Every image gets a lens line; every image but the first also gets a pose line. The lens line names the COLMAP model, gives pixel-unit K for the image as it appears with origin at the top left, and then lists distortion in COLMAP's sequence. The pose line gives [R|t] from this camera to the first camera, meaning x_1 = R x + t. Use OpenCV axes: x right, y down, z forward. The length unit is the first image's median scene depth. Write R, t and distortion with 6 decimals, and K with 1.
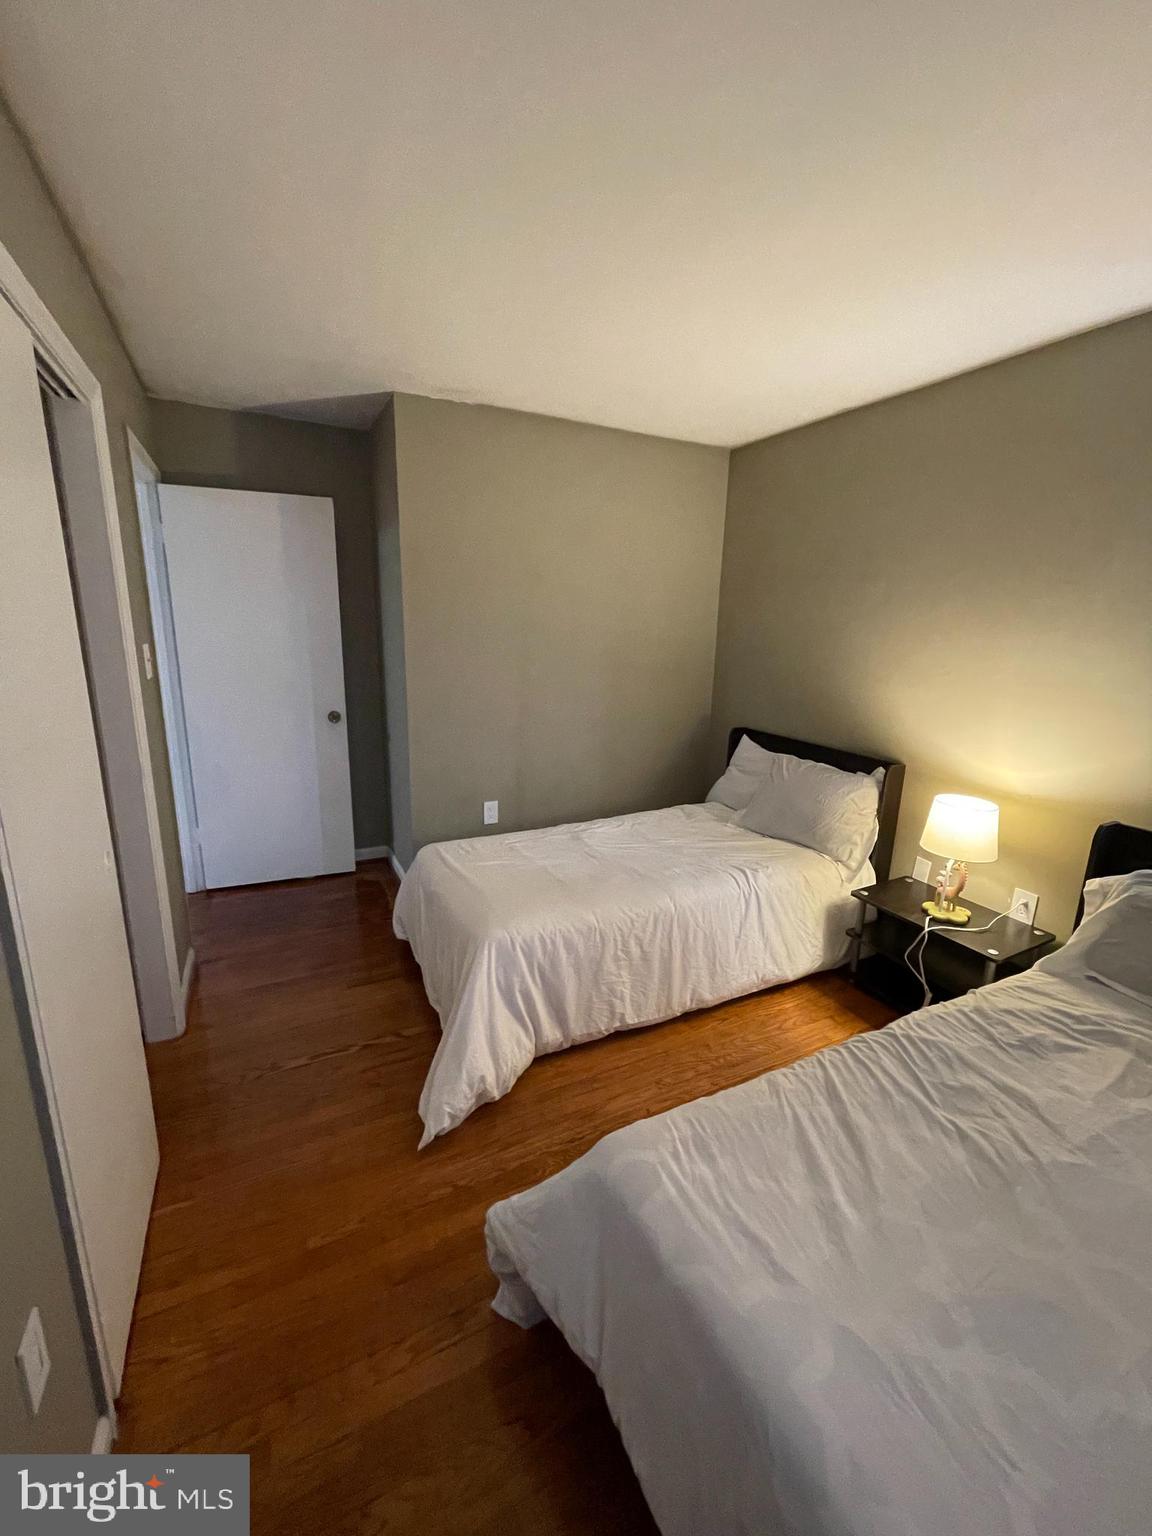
lens RADIAL K [[622.9, 0, 581.3], [0, 622.9, 765.0], [0, 0, 1]] dist [0.000108, 0.000062]
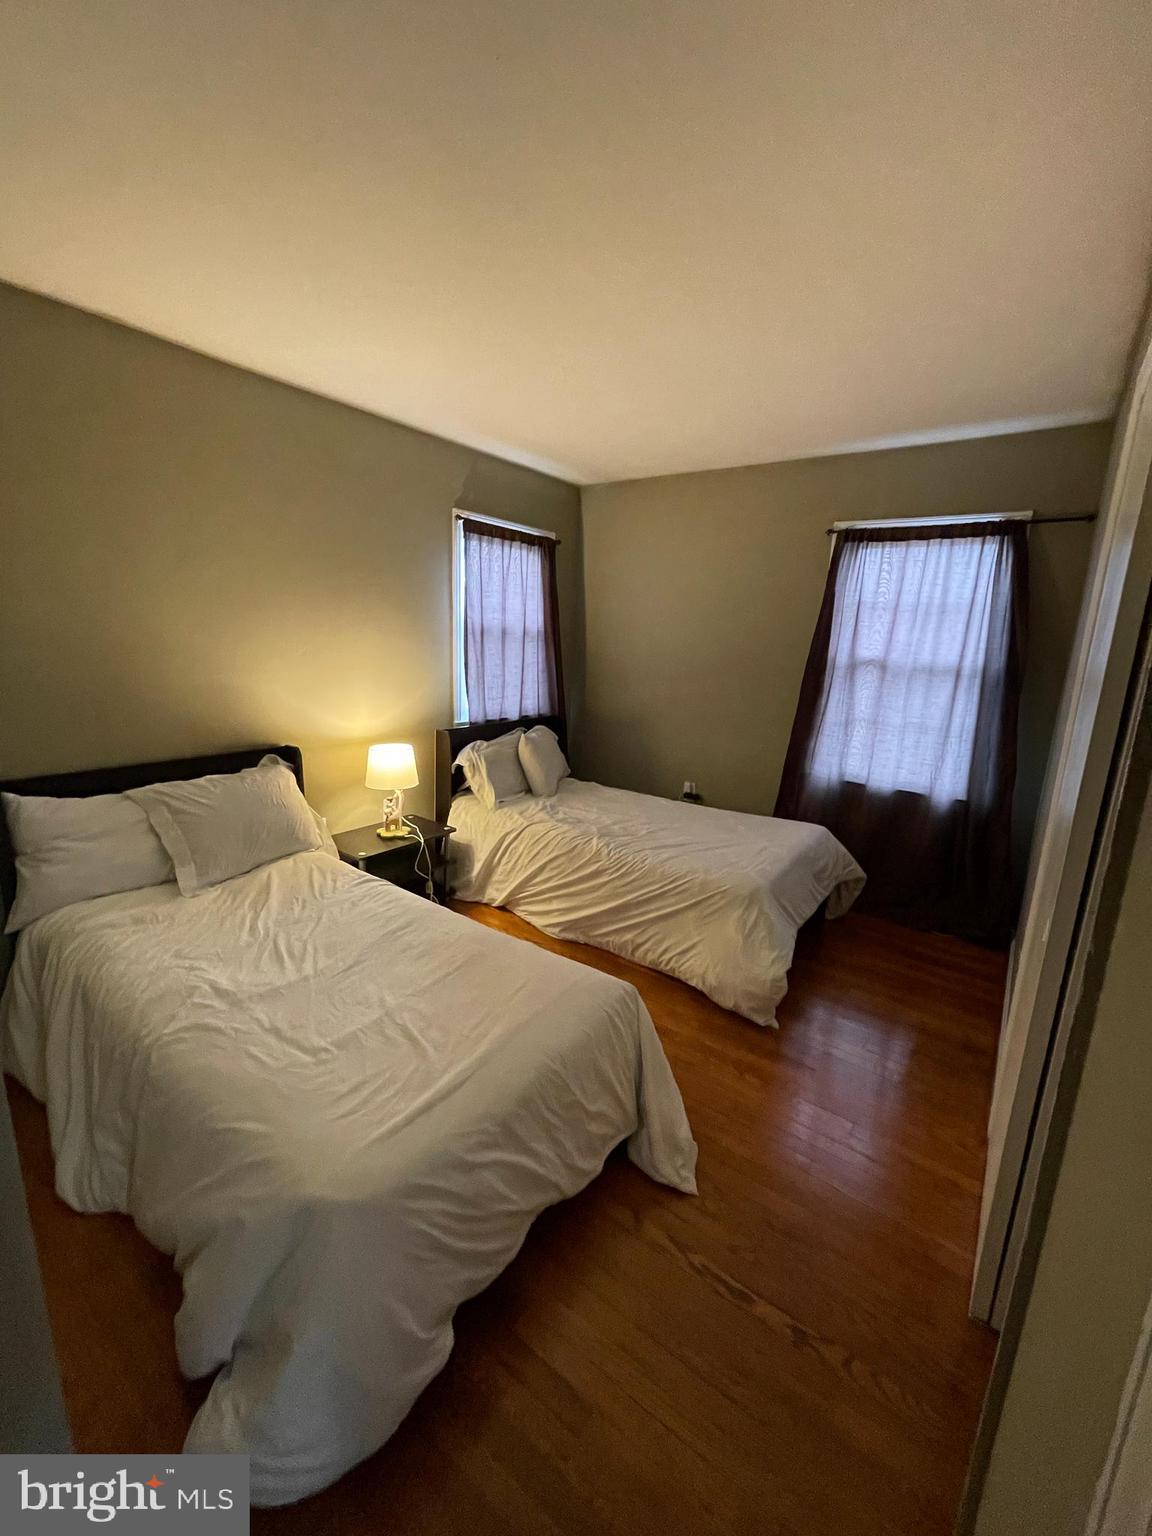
lens RADIAL K [[622.9, 0, 581.3], [0, 622.9, 765.0], [0, 0, 1]] dist [0.000108, 0.000062]
pose [[-0.419316, -0.241182, 0.875217, -0.702371], [0.171462, 0.925675, 0.337234, -0.269544], [-0.891501, 0.291474, -0.346797, 1.074317]]
